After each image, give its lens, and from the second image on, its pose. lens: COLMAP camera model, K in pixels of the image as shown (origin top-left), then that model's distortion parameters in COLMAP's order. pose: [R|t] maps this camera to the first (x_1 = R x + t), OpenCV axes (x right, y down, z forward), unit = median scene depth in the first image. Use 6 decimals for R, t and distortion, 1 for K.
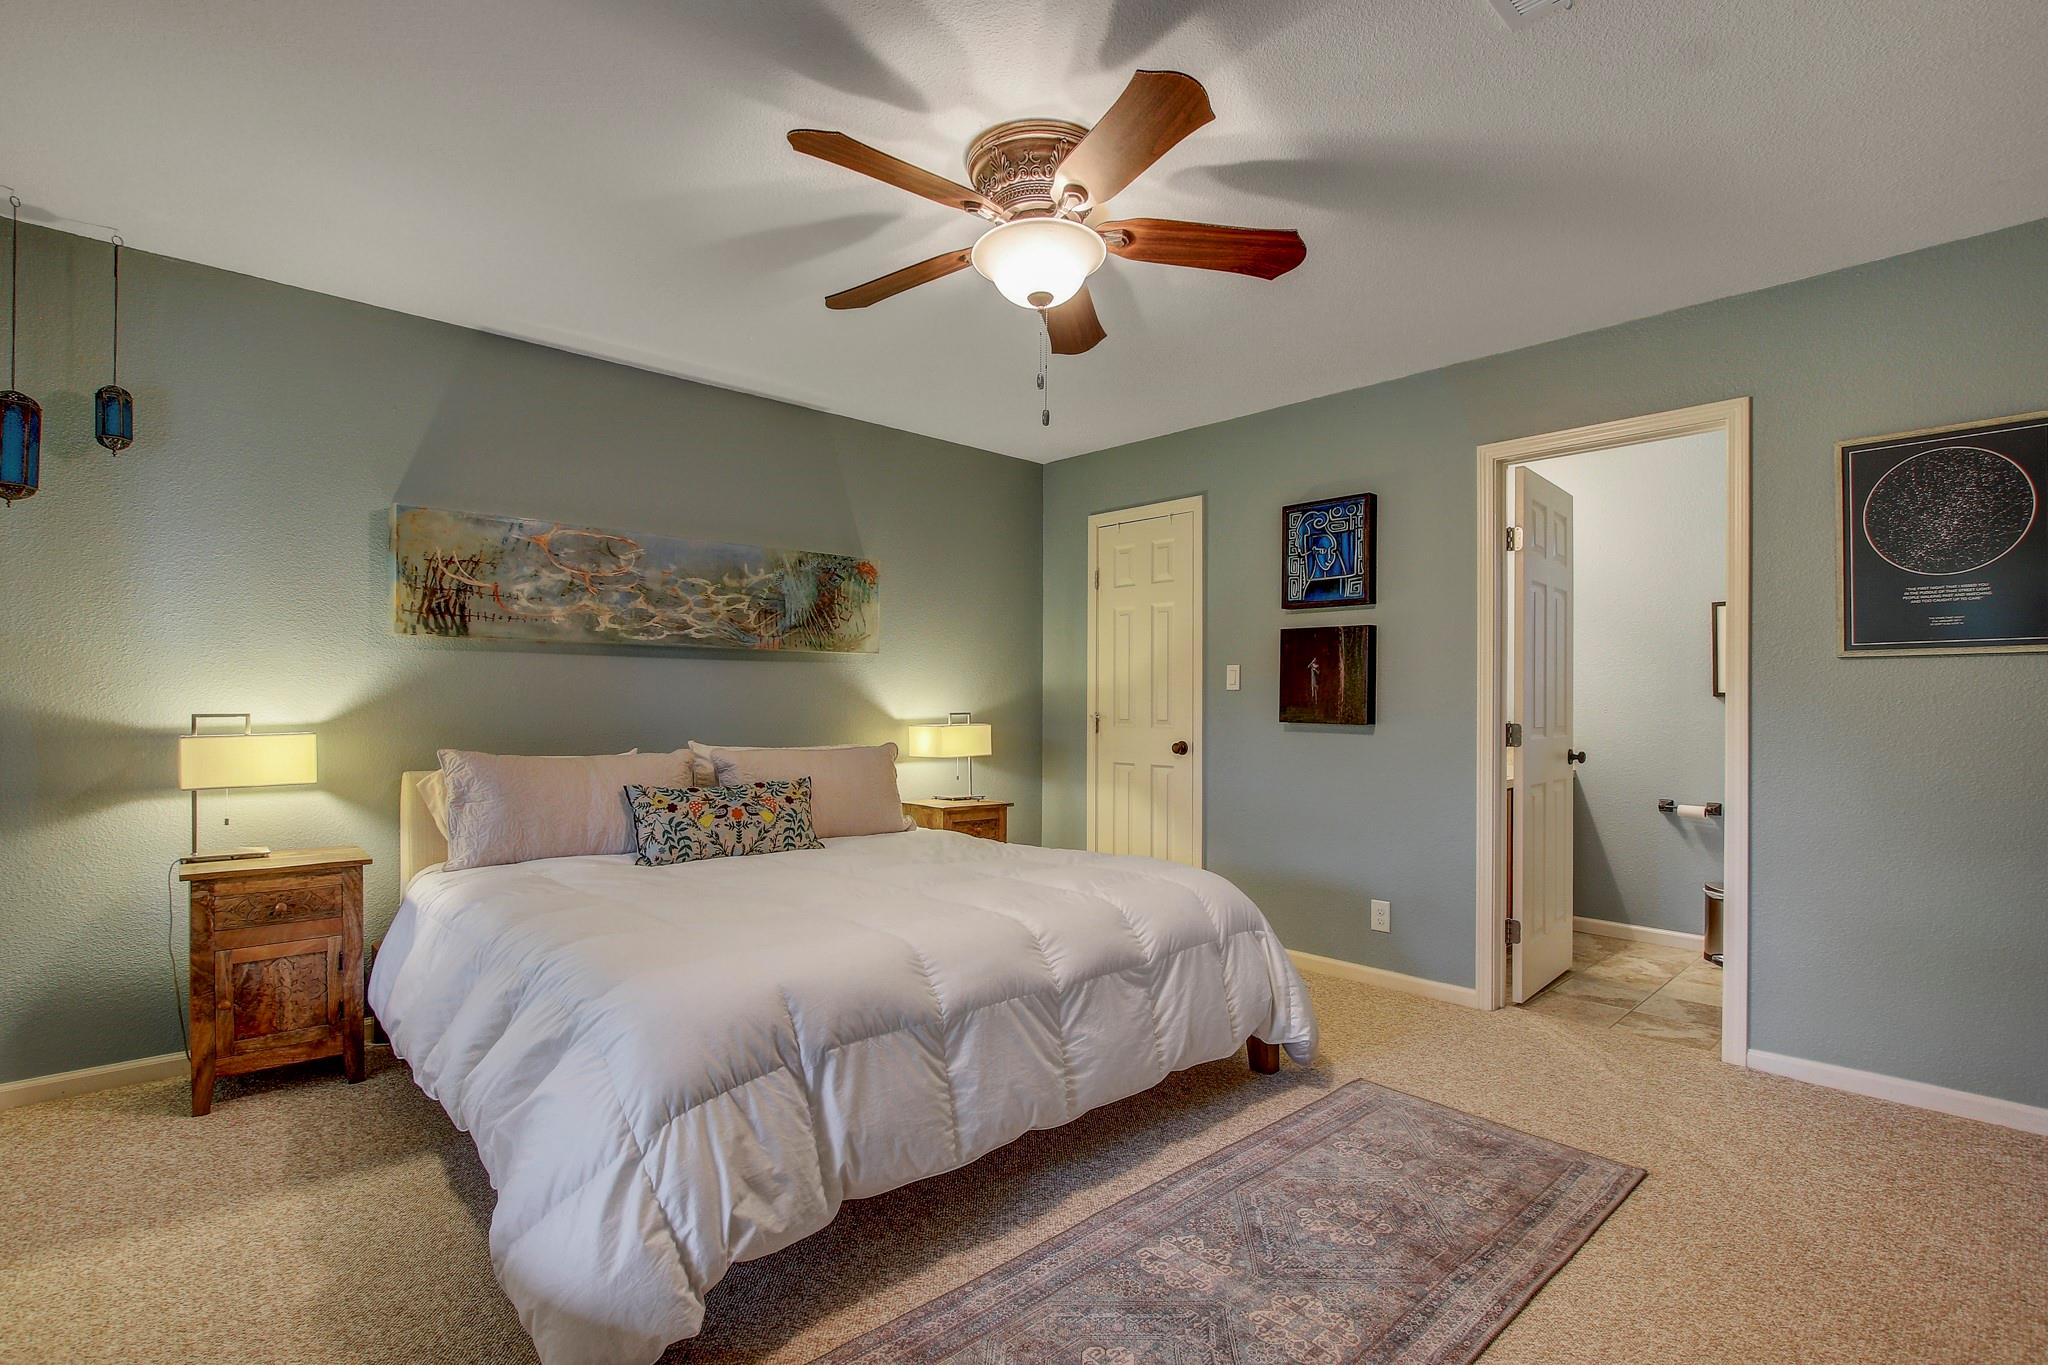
lens RADIAL K [[945.9, 0, 1024.0], [0, 945.9, 682.5], [0, 0, 1]] dist [-0.001546, 0.000324]
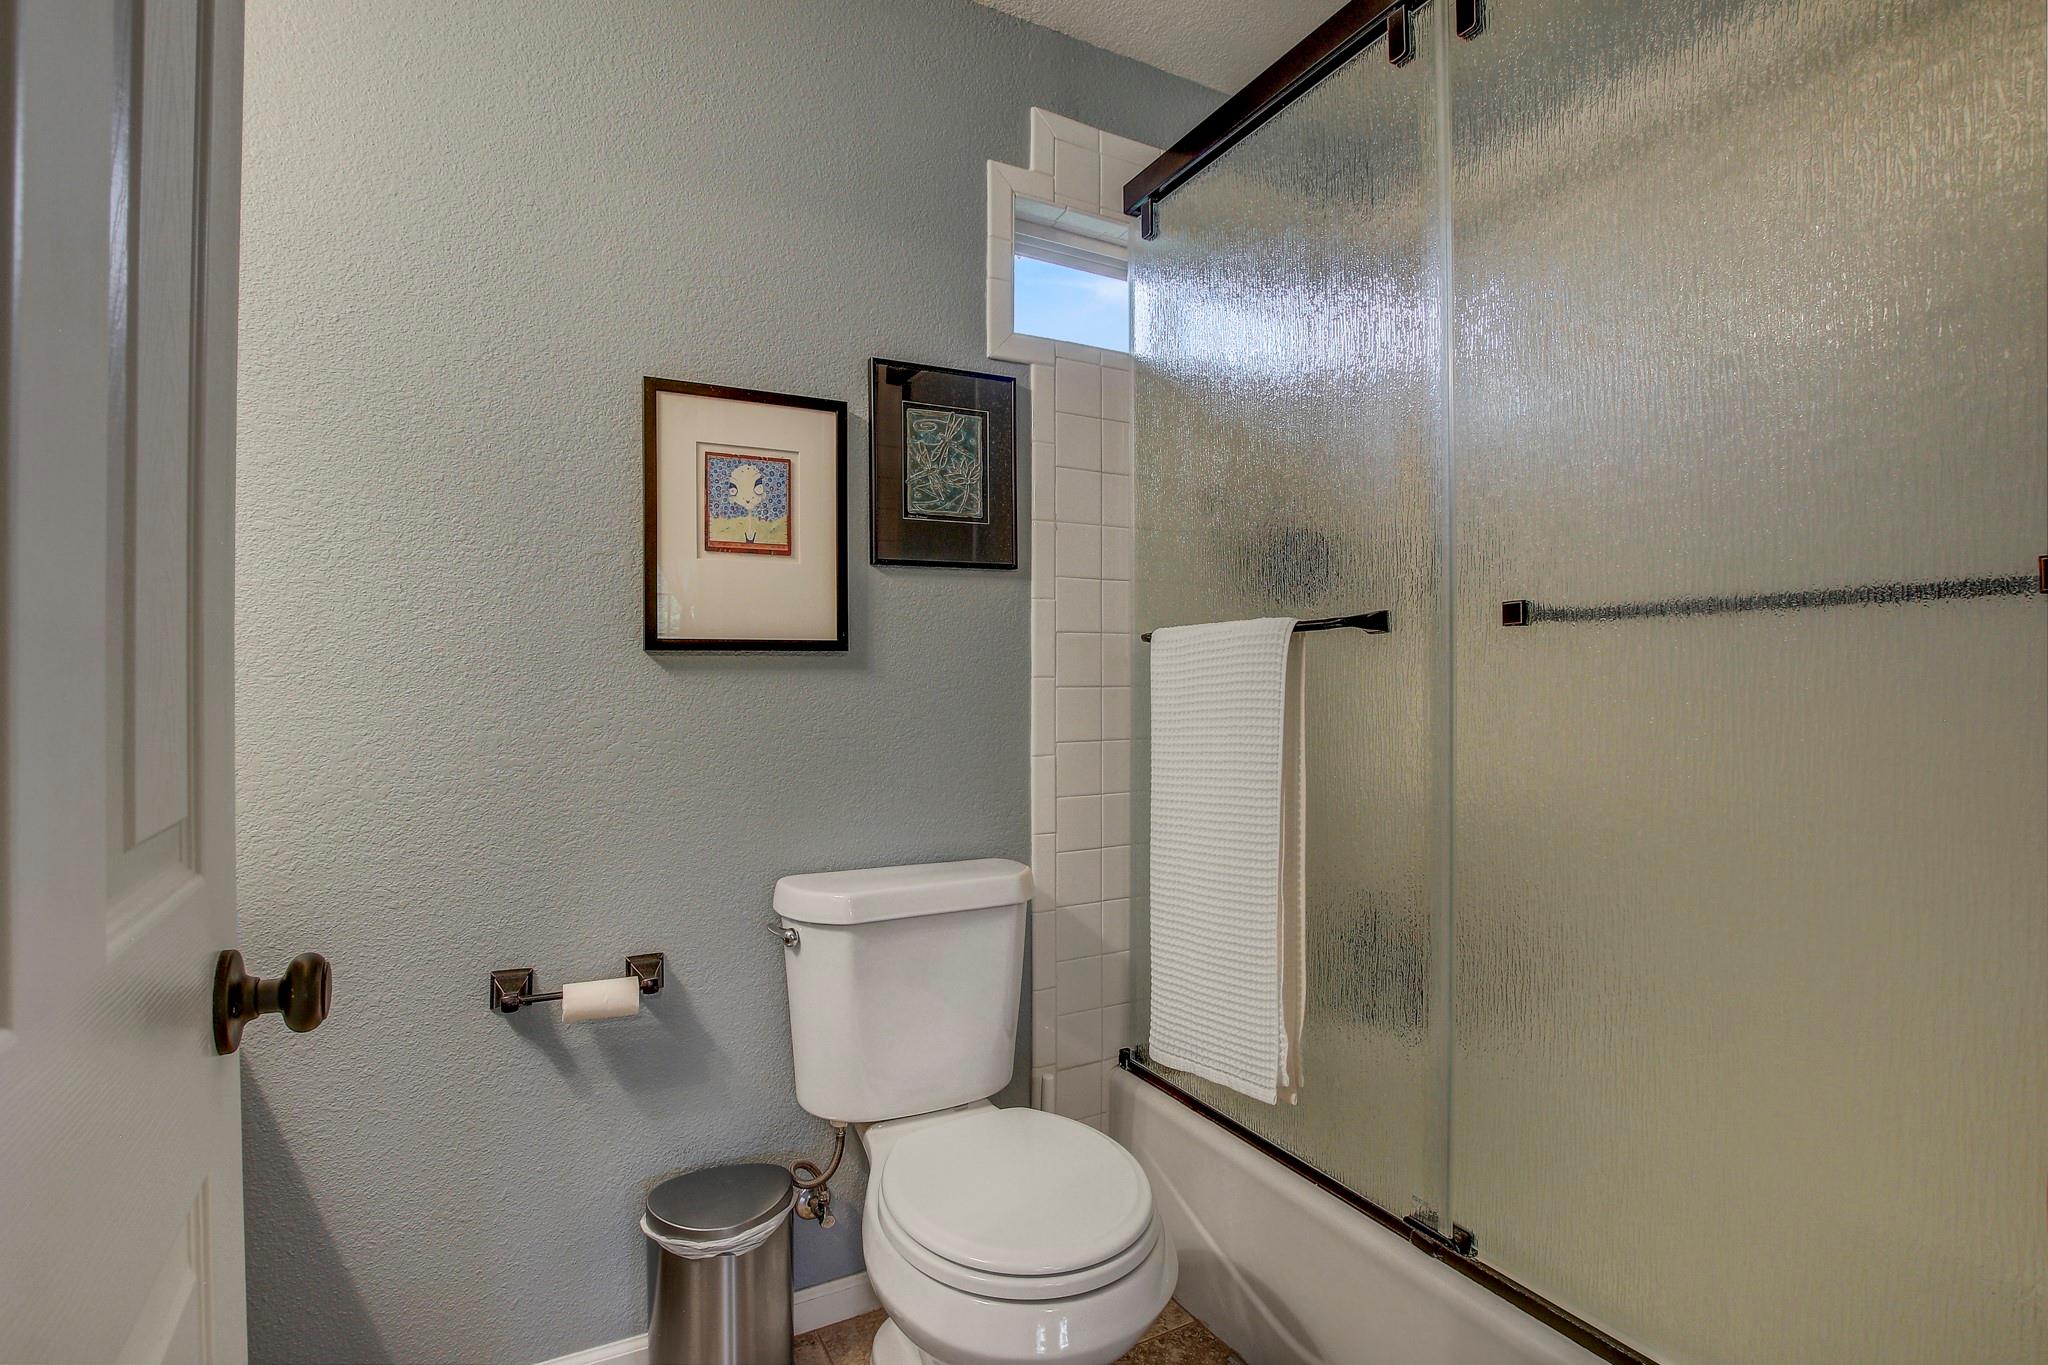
lens RADIAL K [[945.9, 0, 1024.0], [0, 945.9, 682.5], [0, 0, 1]] dist [-0.001546, 0.000324]
pose [[0.261956, -0.014824, 0.964966, 0.453121], [-0.011540, 0.999762, 0.018491, 0.019201], [-0.965011, -0.015980, 0.261722, 0.817489]]
